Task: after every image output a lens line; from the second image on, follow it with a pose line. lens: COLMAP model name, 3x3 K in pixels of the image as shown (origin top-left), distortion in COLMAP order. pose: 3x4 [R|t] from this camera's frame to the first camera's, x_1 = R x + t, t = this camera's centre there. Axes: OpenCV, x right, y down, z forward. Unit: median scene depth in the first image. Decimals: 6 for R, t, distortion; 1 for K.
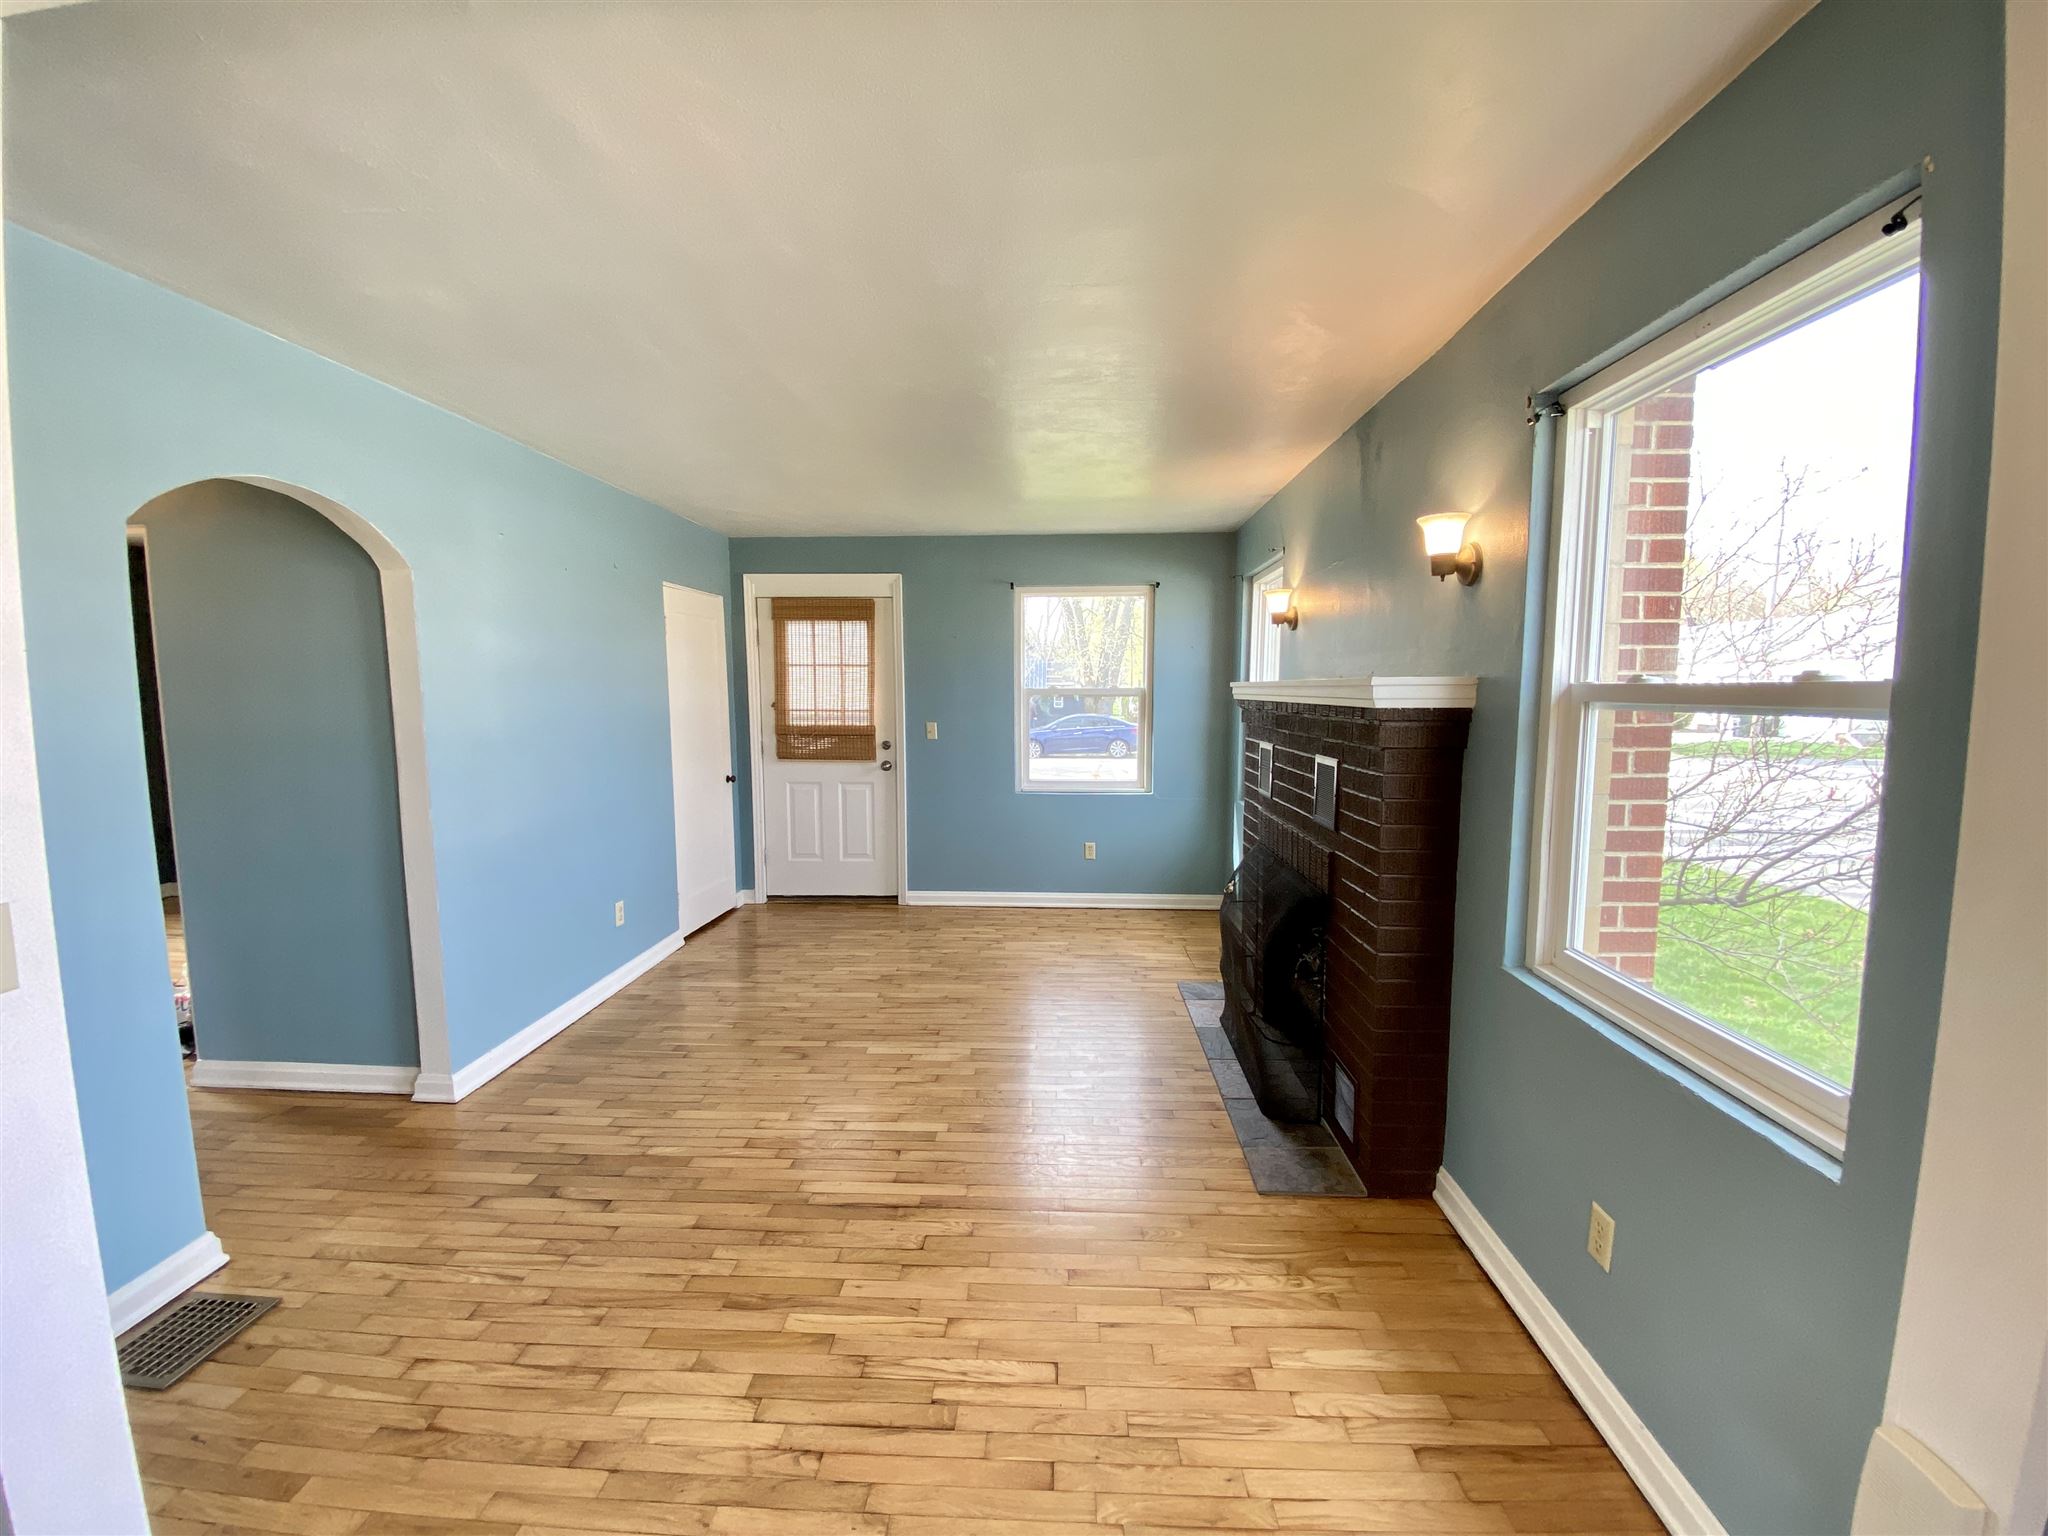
lens RADIAL K [[833.1, 0, 1022.0], [0, 833.1, 763.5], [0, 0, 1]] dist [0.024705, -0.022955]
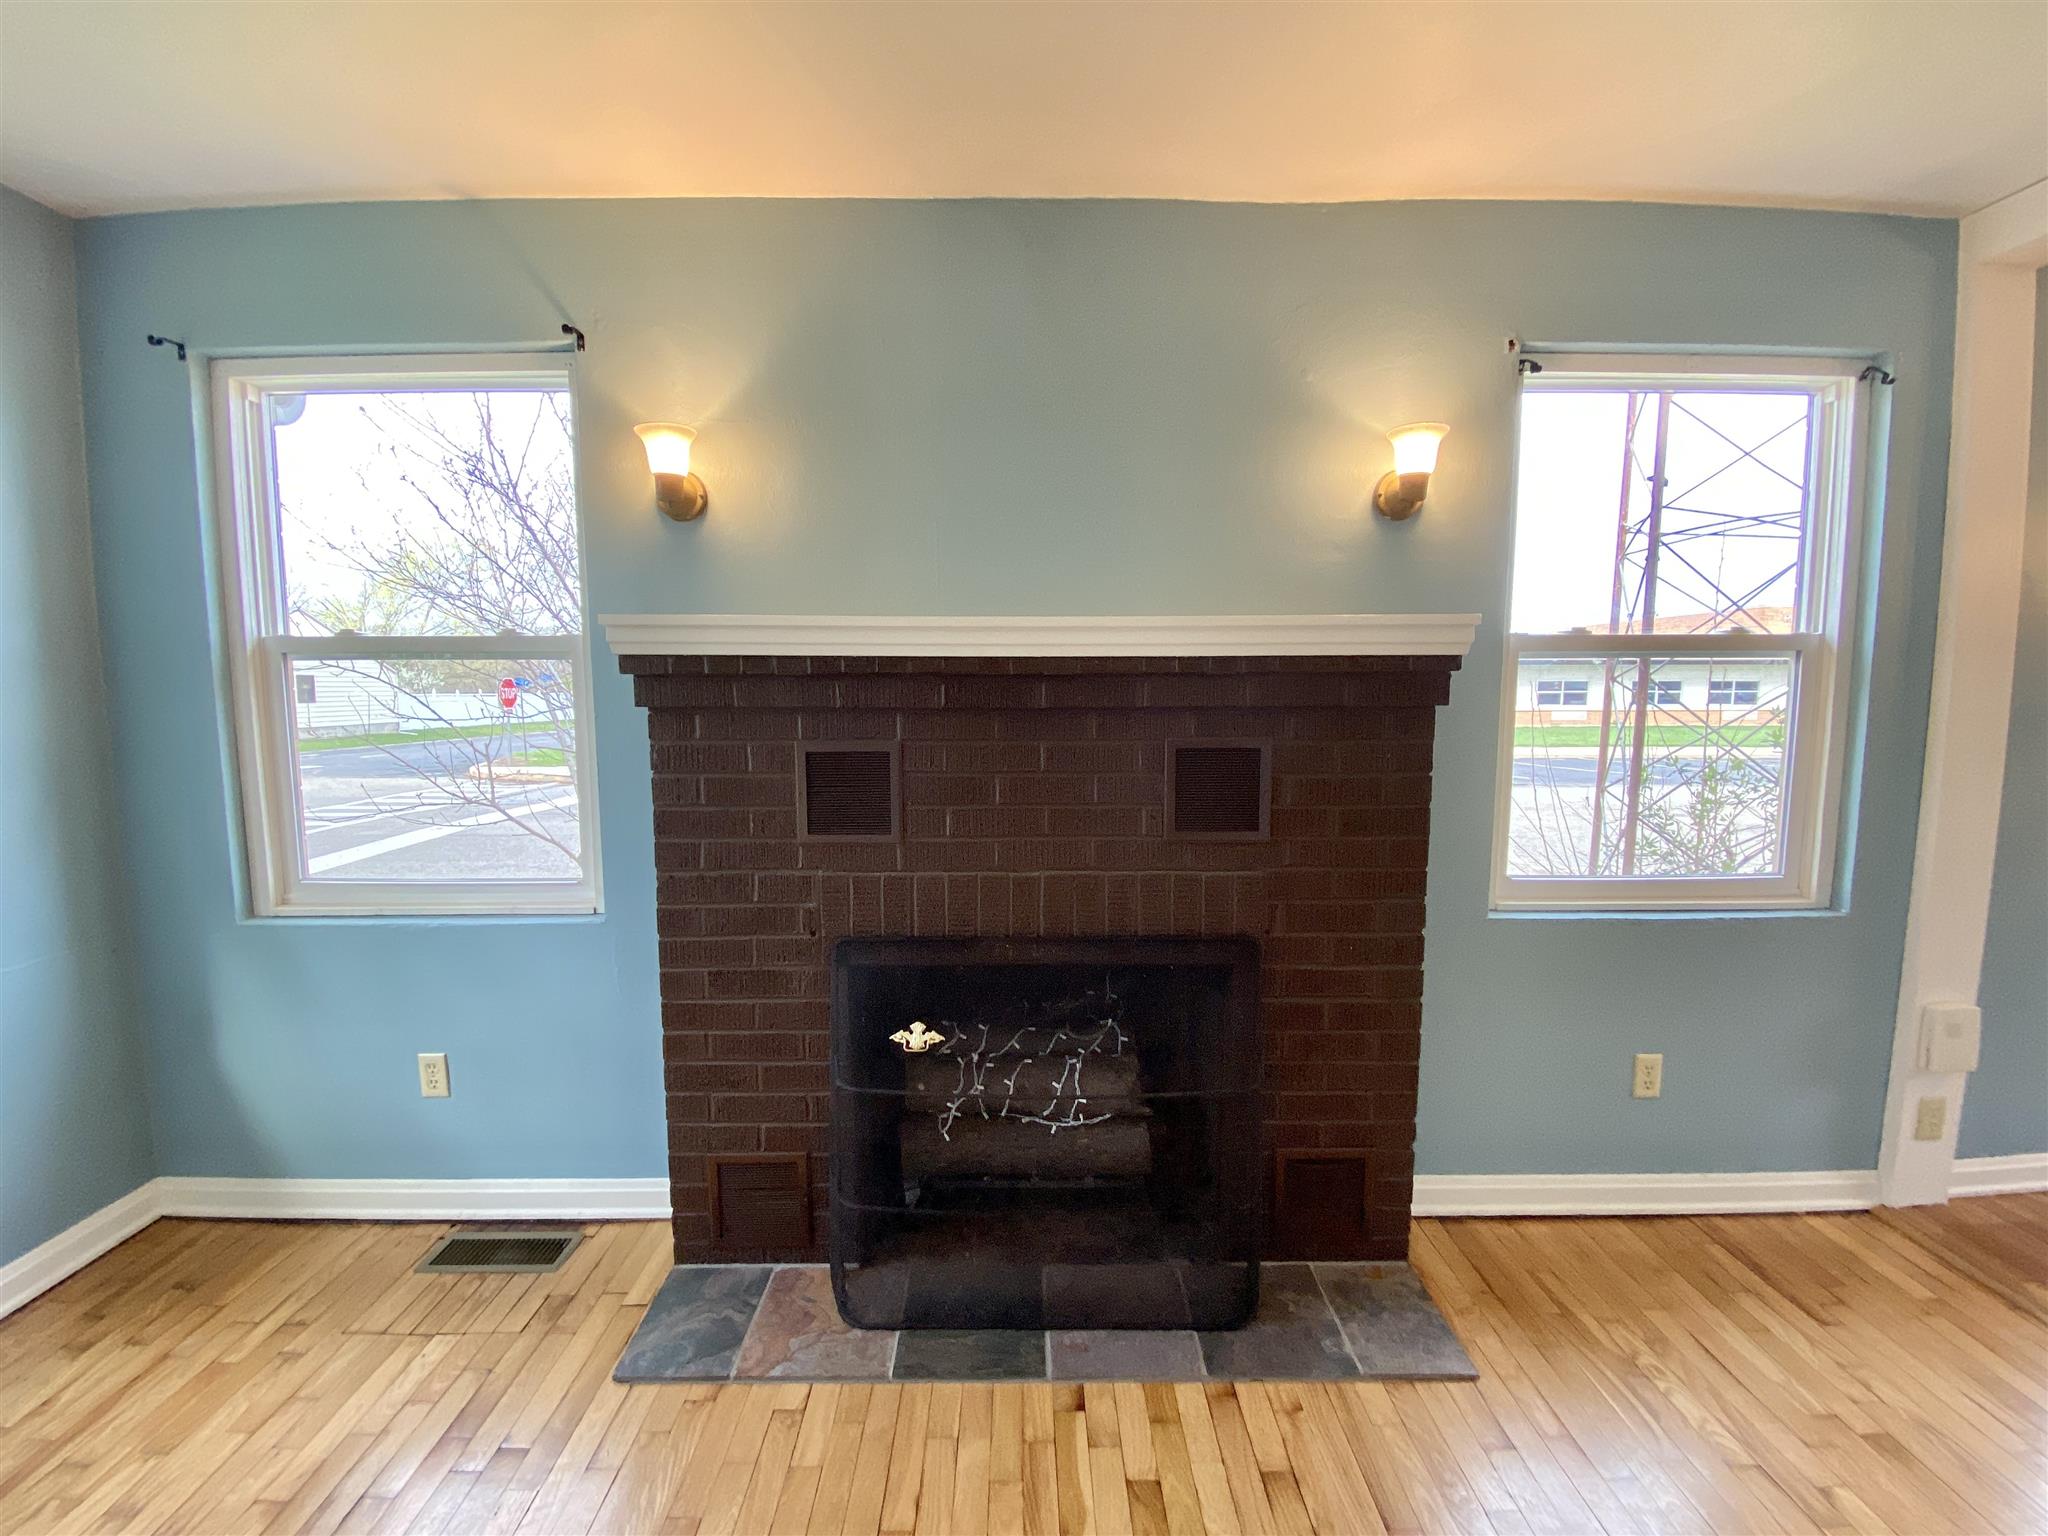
lens RADIAL K [[833.1, 0, 1022.0], [0, 833.1, 763.5], [0, 0, 1]] dist [0.024705, -0.022955]
pose [[-0.062241, -0.090417, 0.993957, -0.159470], [0.090743, 0.991251, 0.095853, -0.035995], [-0.993927, 0.096161, -0.053492, 0.682721]]
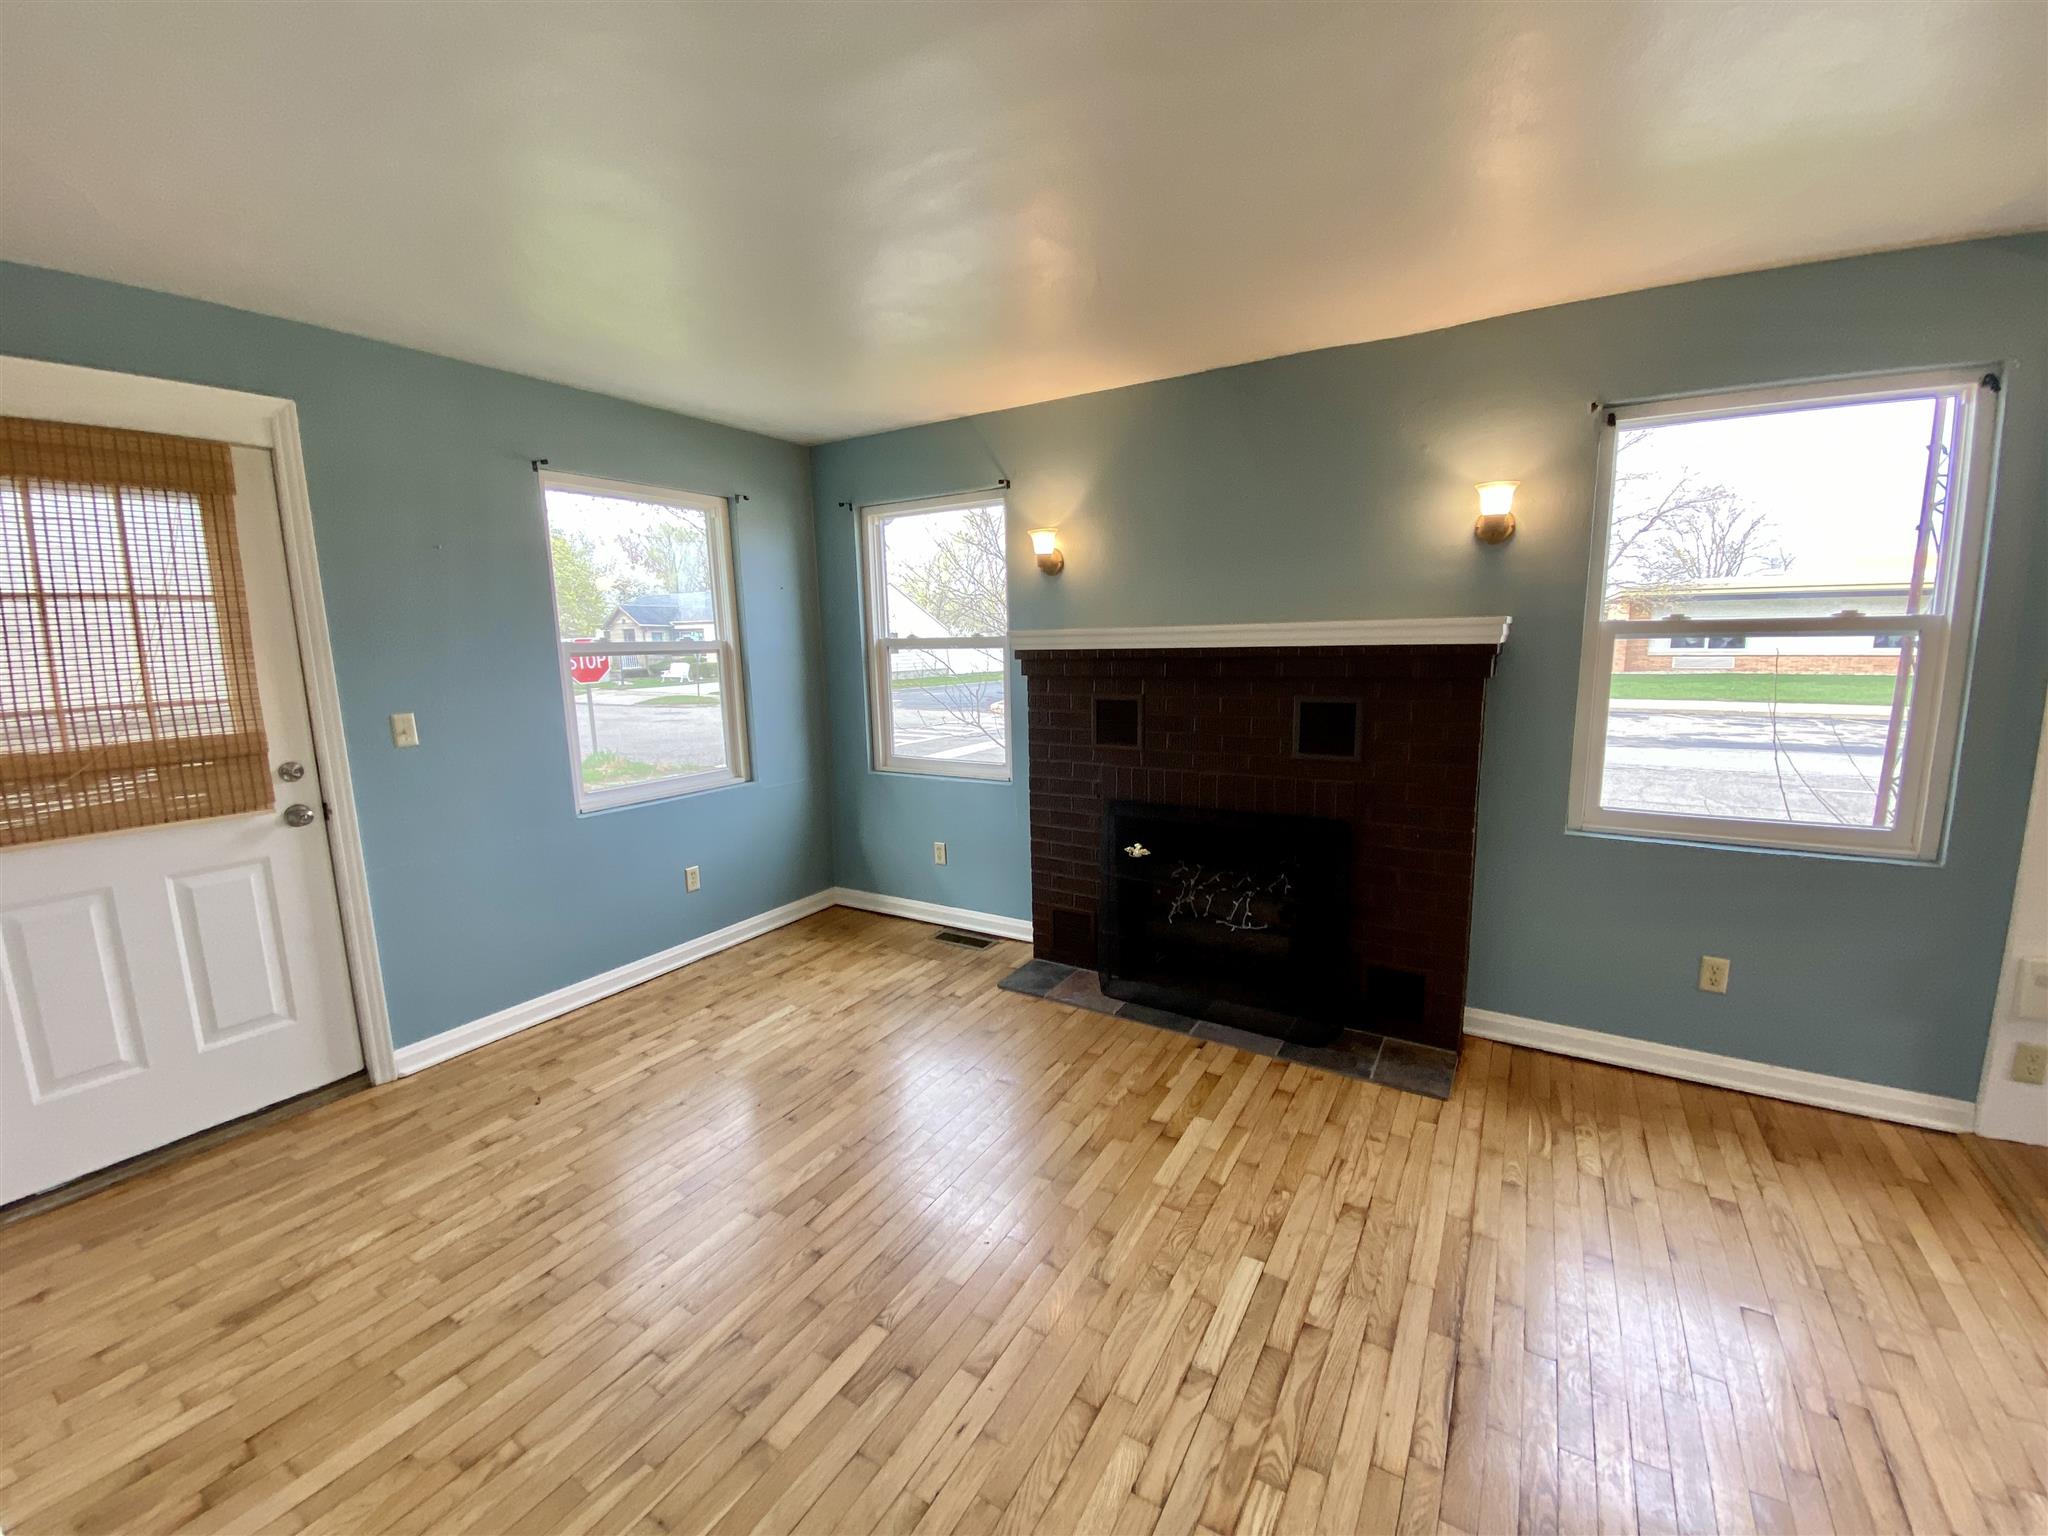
lens RADIAL K [[833.1, 0, 1022.0], [0, 833.1, 763.5], [0, 0, 1]] dist [0.024705, -0.022955]
pose [[0.474336, -0.140289, 0.869094, -0.430368], [0.097356, 0.989525, 0.106594, -0.041868], [-0.874944, 0.034050, 0.483026, 0.476757]]
